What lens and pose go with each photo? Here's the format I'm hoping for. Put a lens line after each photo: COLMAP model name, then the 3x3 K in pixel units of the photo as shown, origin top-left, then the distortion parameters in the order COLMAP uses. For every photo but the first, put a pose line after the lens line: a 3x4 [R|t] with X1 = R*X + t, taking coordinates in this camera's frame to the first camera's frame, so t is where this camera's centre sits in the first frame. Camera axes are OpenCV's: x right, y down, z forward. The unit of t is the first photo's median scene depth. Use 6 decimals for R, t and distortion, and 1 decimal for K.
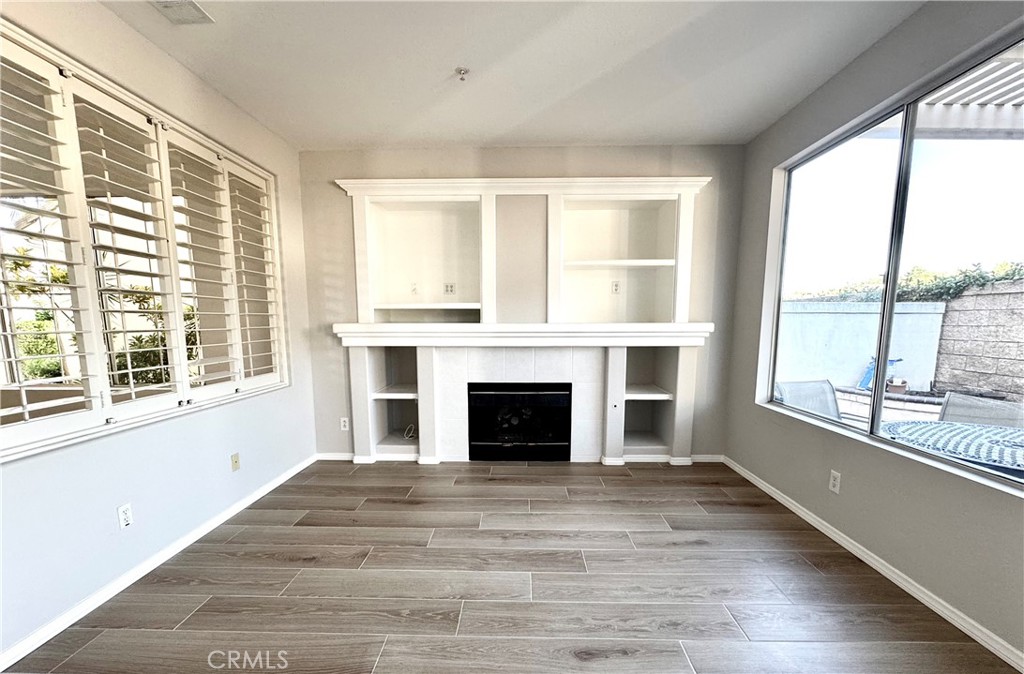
lens RADIAL K [[431.5, 0, 509.9], [0, 431.5, 382.4], [0, 0, 1]] dist [-0.000548, -0.000049]
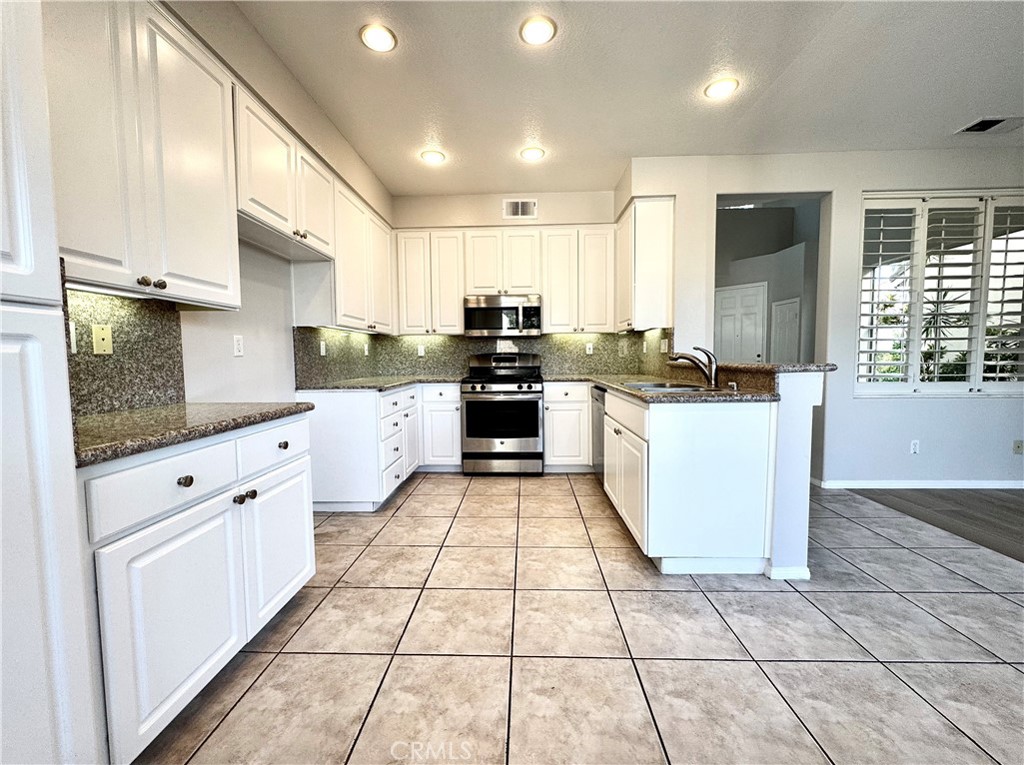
lens RADIAL K [[409.4, 0, 512.0], [0, 409.4, 382.5], [0, 0, 1]] dist [0.000203, 0.000094]
pose [[-0.006958, 0.059770, -0.998188, 0.395135], [-0.128604, 0.989869, 0.060168, 0.092529], [0.991672, 0.128790, 0.000799, -0.334858]]
